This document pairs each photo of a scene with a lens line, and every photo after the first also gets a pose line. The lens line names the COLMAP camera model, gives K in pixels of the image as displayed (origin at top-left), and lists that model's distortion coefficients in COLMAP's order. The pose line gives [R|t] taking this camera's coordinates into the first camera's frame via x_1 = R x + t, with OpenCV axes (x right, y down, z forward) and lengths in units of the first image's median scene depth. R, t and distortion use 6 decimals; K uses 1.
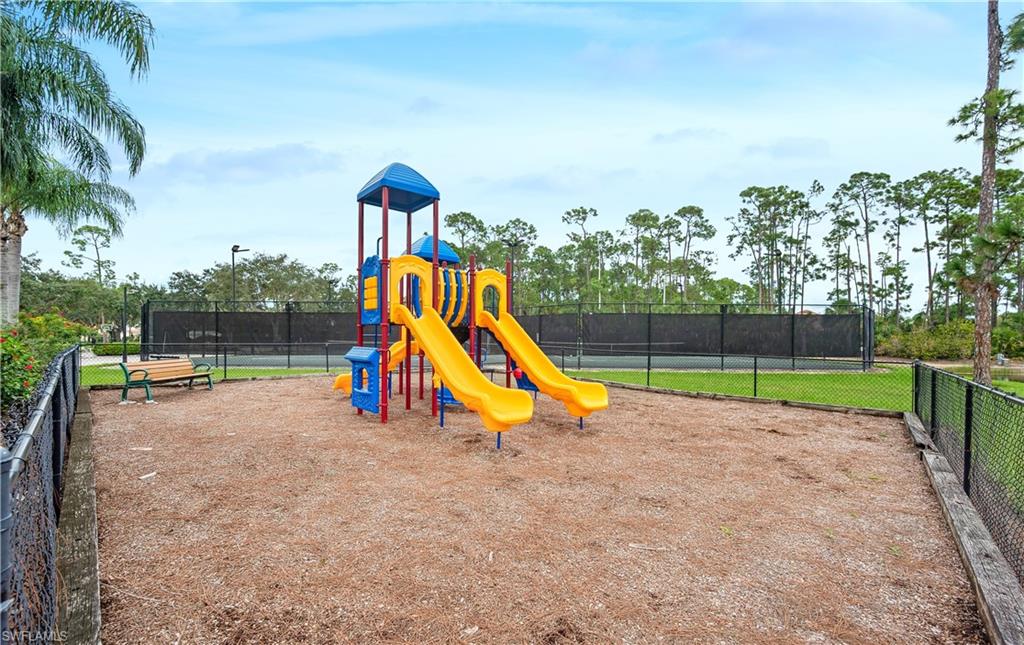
lens RADIAL K [[417.1, 0, 505.1], [0, 417.1, 340.5], [0, 0, 1]] dist [-0.003020, -0.000602]
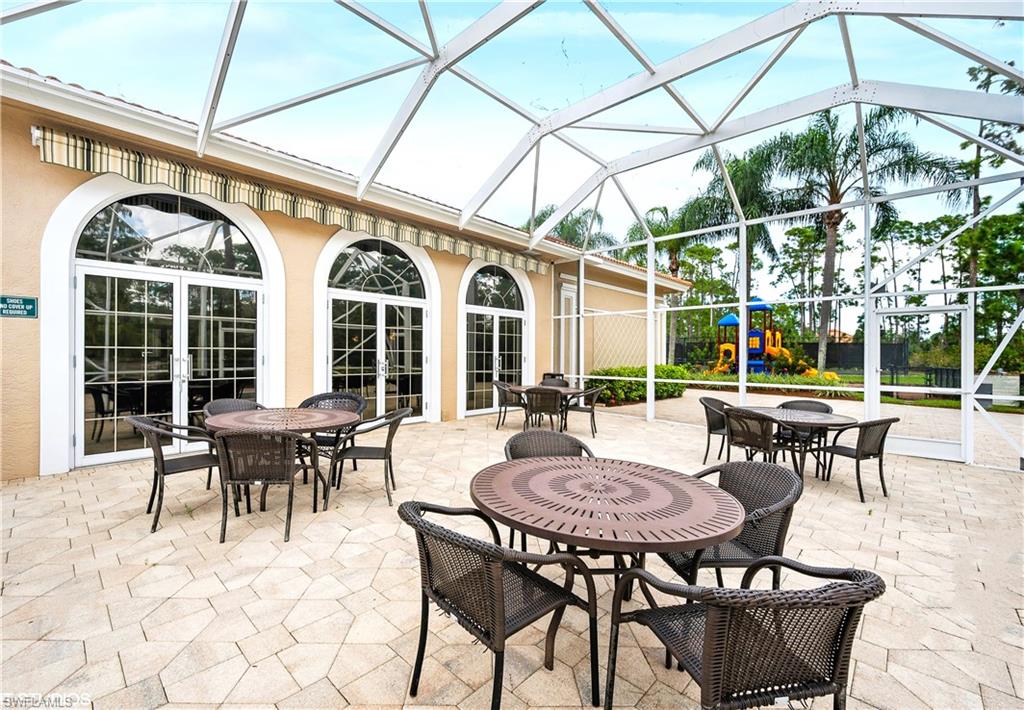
lens RADIAL K [[432.7, 0, 512.0], [0, 432.7, 354.8], [0, 0, 1]] dist [0.001499, 0.000348]
pose [[0.999954, 0.002962, 0.009122, -0.236642], [-0.002935, 0.999991, -0.002992, -0.000867], [-0.009131, 0.002965, 0.999954, -0.236162]]
